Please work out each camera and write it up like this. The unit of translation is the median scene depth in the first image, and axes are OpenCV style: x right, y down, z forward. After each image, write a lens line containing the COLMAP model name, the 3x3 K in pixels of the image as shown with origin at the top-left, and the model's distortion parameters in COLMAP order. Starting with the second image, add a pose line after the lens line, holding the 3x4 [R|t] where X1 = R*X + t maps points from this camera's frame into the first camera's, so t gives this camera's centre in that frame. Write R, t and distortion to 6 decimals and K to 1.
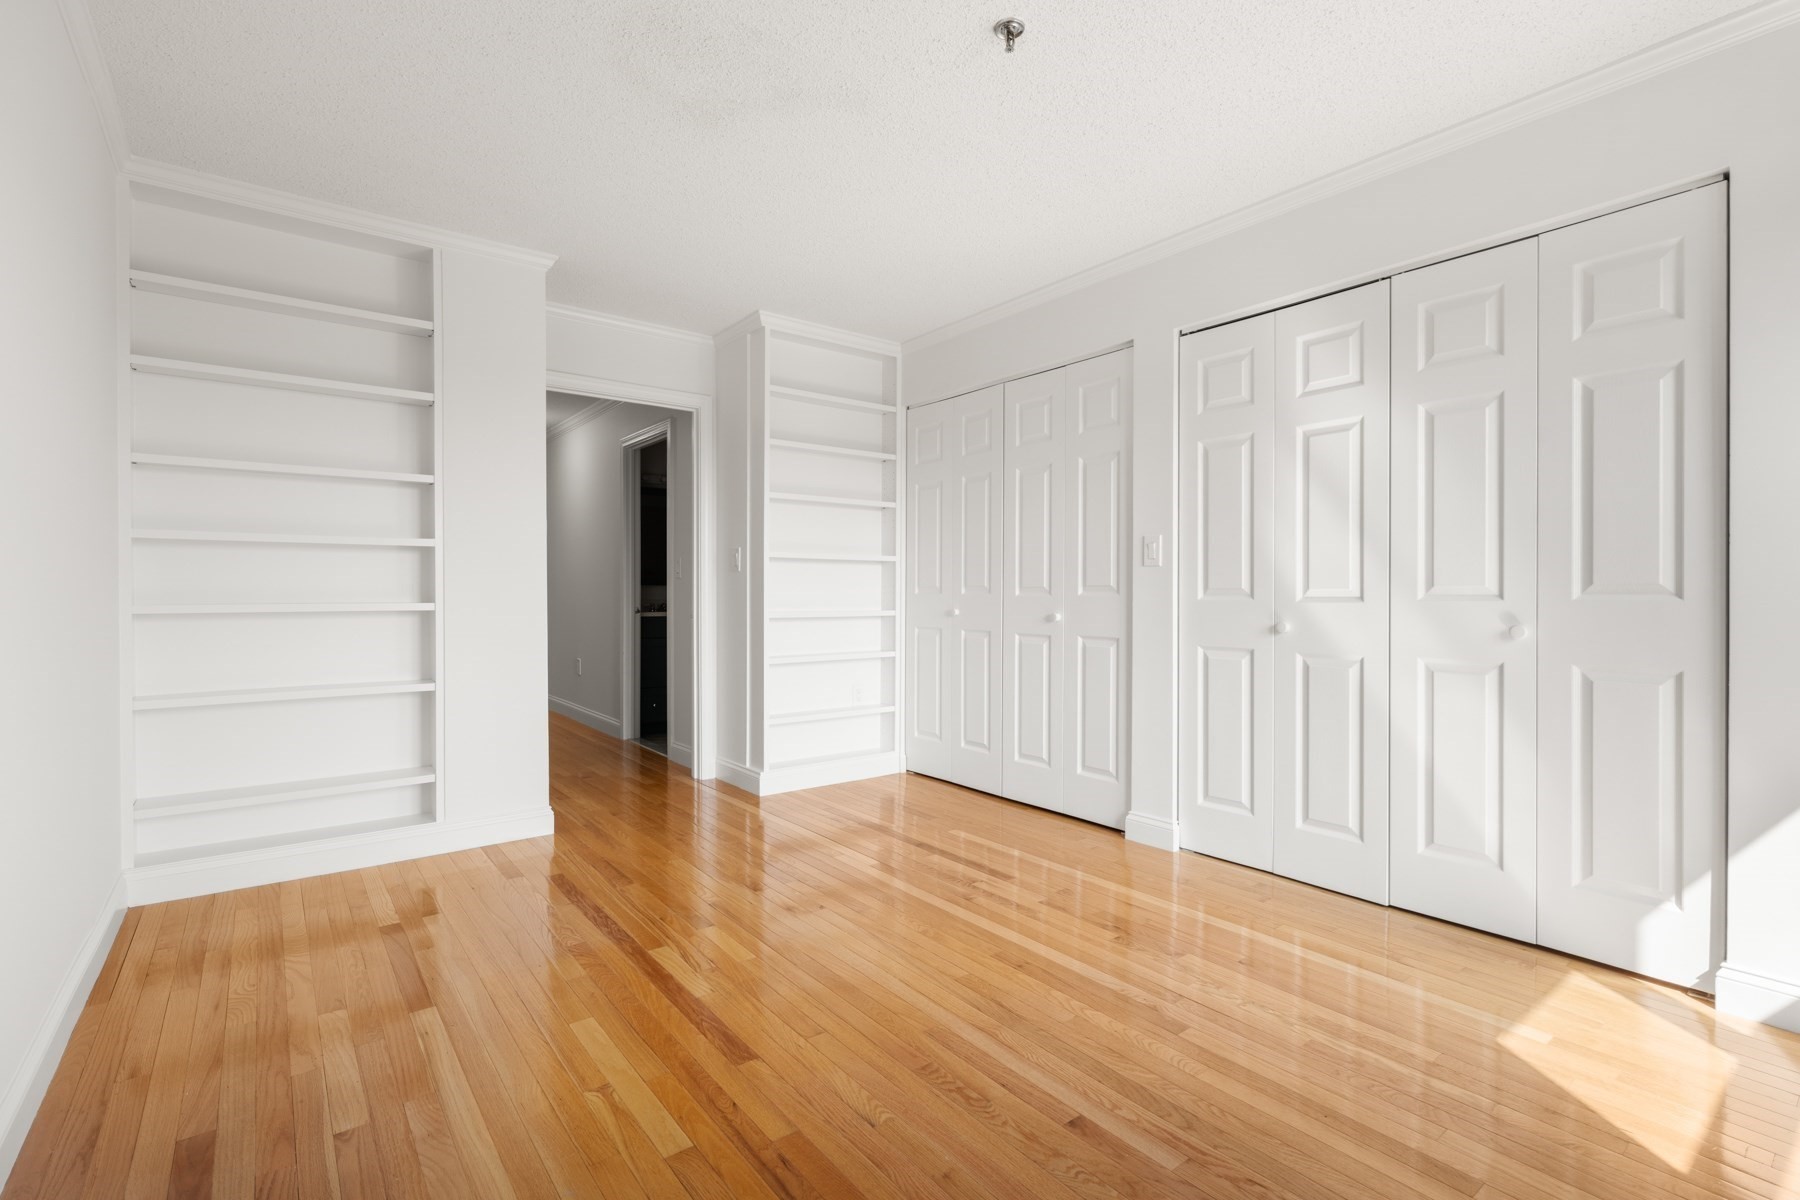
lens RADIAL K [[803.0, 0, 899.4], [0, 803.0, 599.3], [0, 0, 1]] dist [-0.004819, -0.000592]
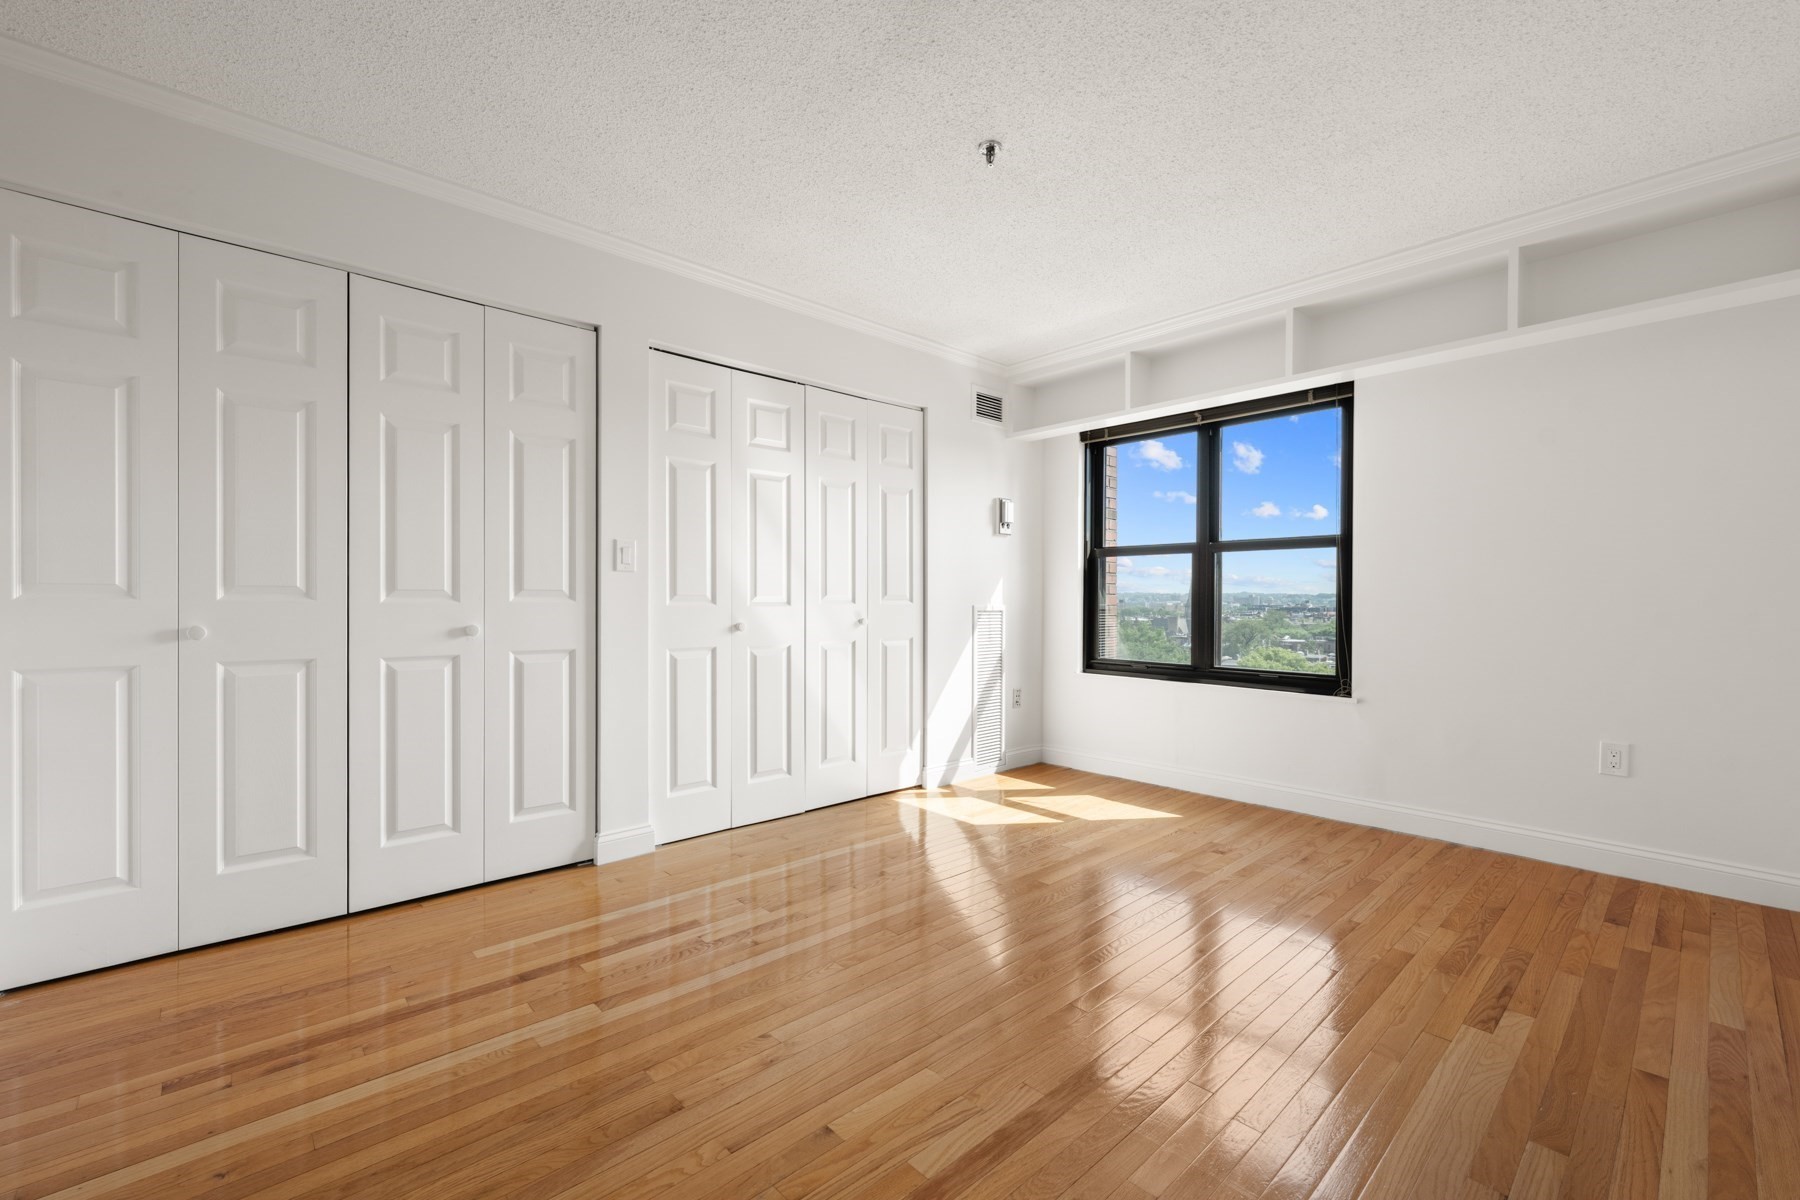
lens RADIAL K [[758.5, 0, 895.0], [0, 758.5, 602.9], [0, 0, 1]] dist [-0.004074, 0.000947]
pose [[-0.072686, -0.013788, 0.997260, -0.712071], [-0.004183, 0.999900, 0.013519, -0.019553], [-0.997346, -0.003189, -0.072737, 0.843903]]
